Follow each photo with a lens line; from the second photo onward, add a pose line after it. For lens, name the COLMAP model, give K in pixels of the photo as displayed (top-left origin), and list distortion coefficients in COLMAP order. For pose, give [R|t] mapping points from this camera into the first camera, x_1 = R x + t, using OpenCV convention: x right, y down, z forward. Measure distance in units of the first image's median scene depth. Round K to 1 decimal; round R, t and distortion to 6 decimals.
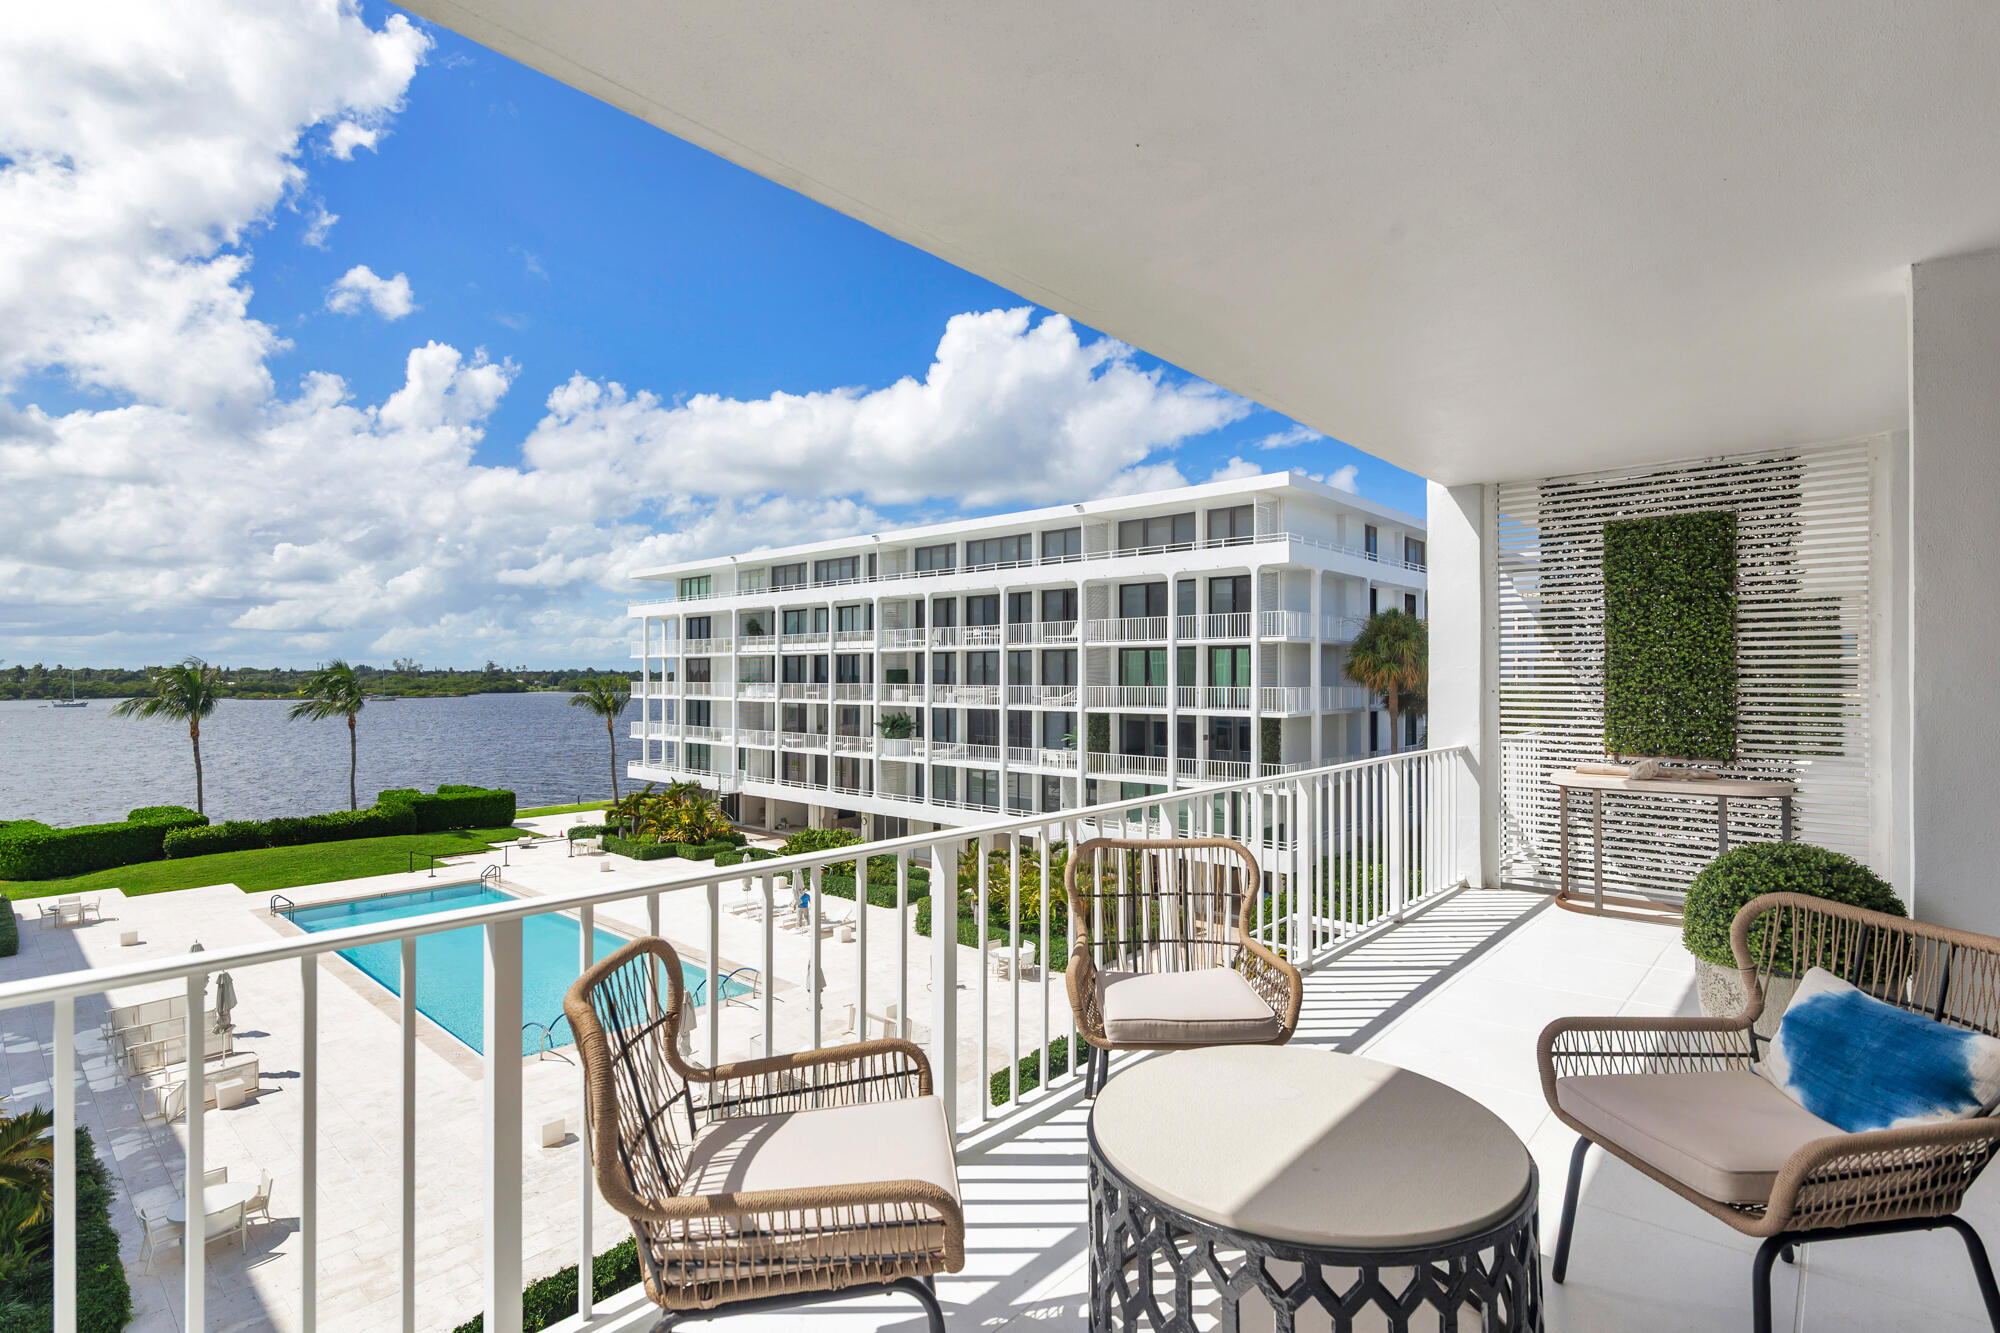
lens RADIAL K [[961.1, 0, 996.8], [0, 961.1, 652.8], [0, 0, 1]] dist [0.008026, -0.000472]
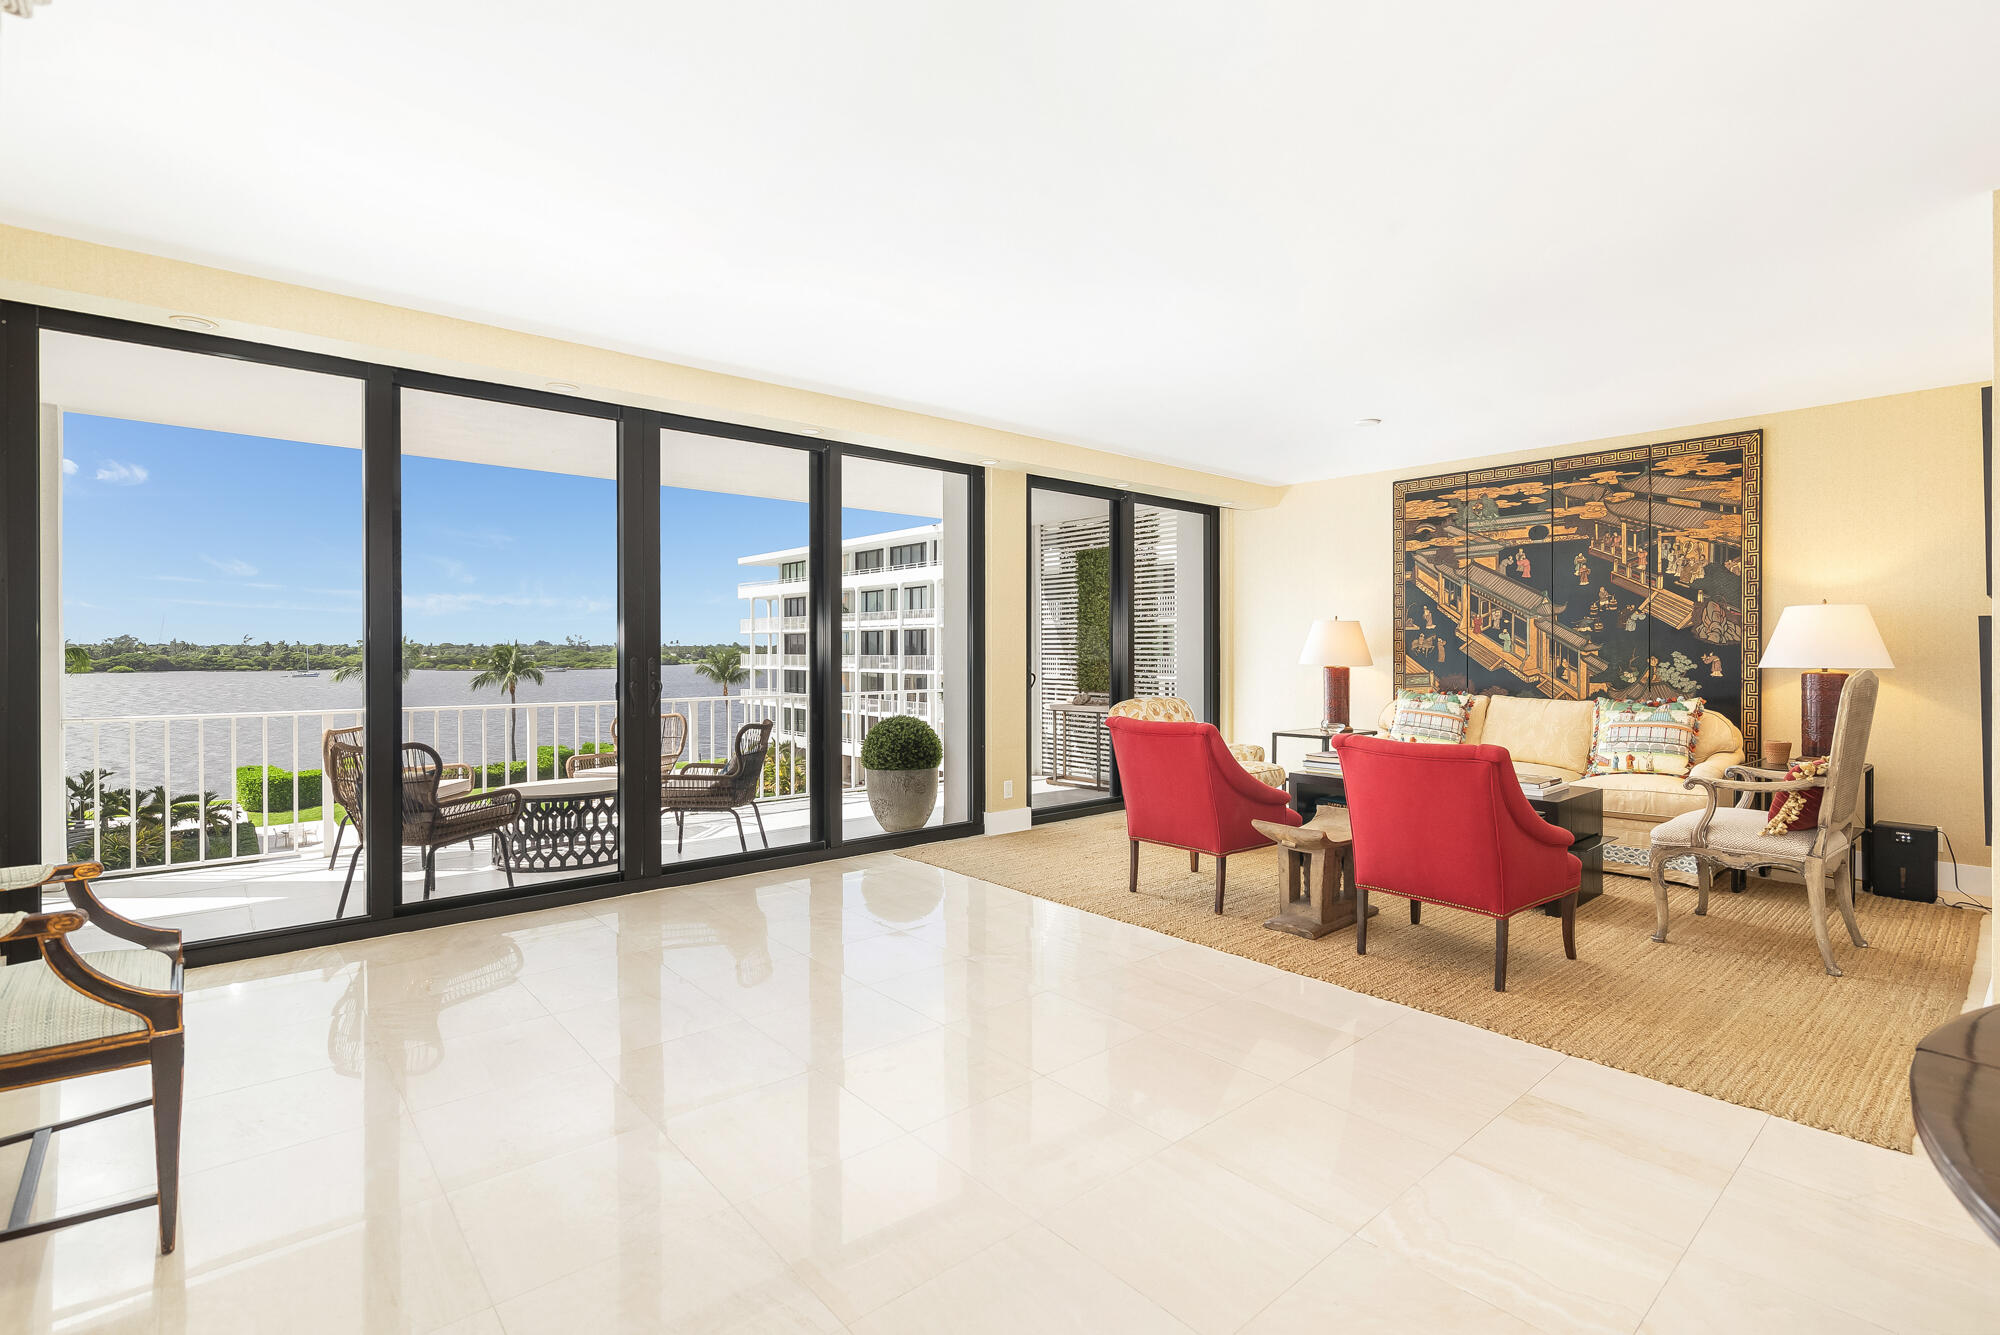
lens RADIAL K [[909.2, 0, 1000.9], [0, 909.2, 652.7], [0, 0, 1]] dist [0.000629, -0.001239]
pose [[0.993795, -0.000987, -0.111225, 0.076111], [0.003996, 0.999632, 0.026834, 0.000457], [0.111157, -0.027112, 0.993433, -0.061267]]
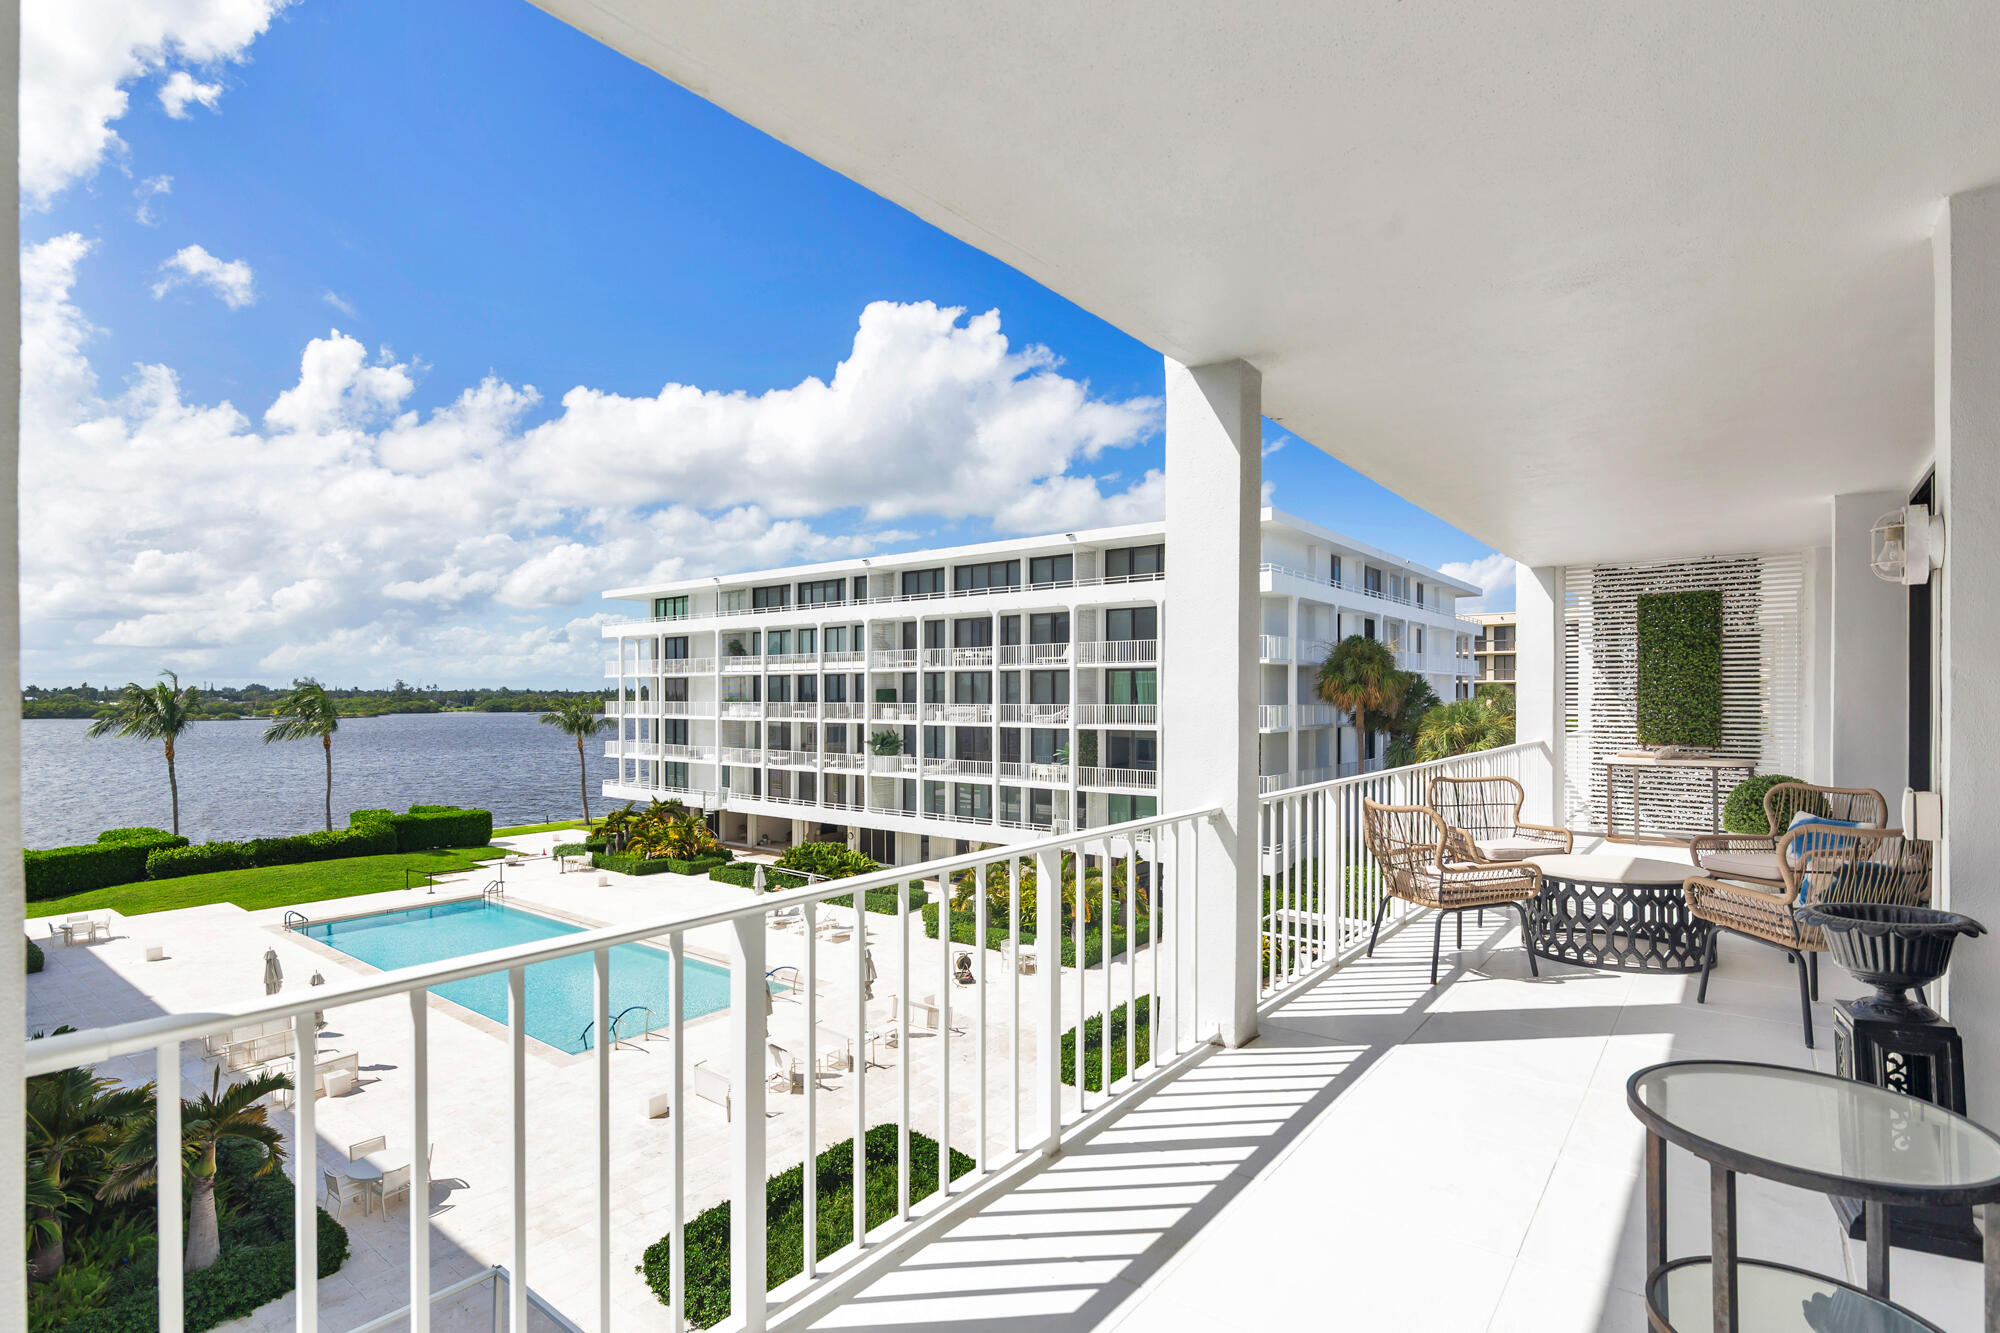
lens RADIAL K [[961.1, 0, 1001.3], [0, 961.1, 672.8], [0, 0, 1]] dist [0.008026, -0.000472]
pose [[0.997703, 0.000464, 0.067742, -0.056323], [-0.000535, 0.999999, 0.001029, -0.001227], [-0.067741, -0.001063, 0.997702, -0.054335]]
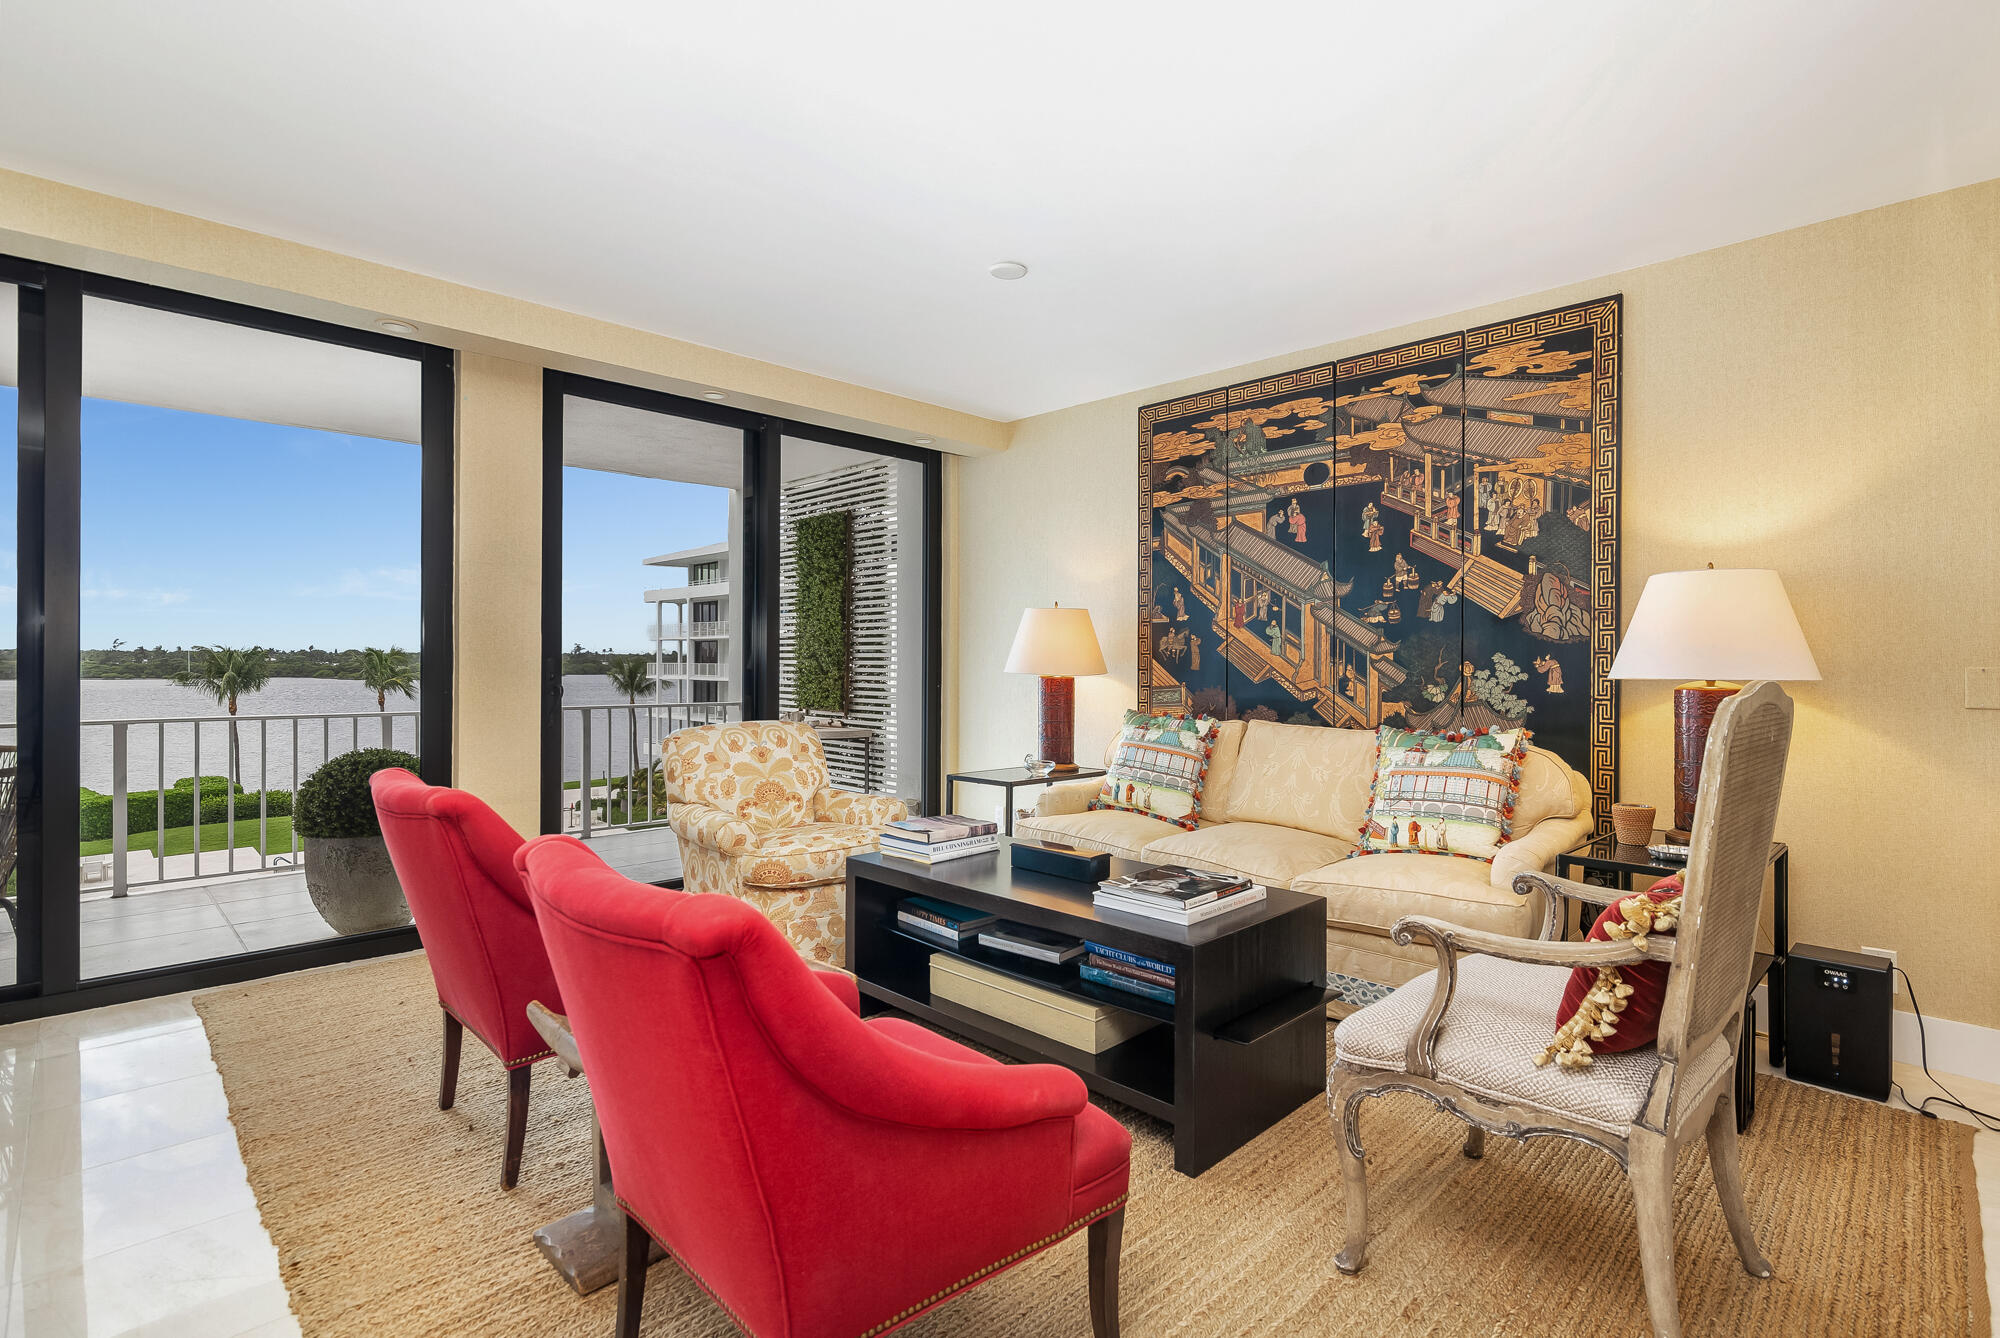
lens RADIAL K [[936.3, 0, 1027.4], [0, 936.3, 657.7], [0, 0, 1]] dist [-0.004413, 0.001556]
pose [[0.999386, 0.003897, -0.034827, 0.114161], [-0.003170, 0.999777, 0.020902, 0.002710], [0.034901, -0.020779, 0.999175, -0.012305]]
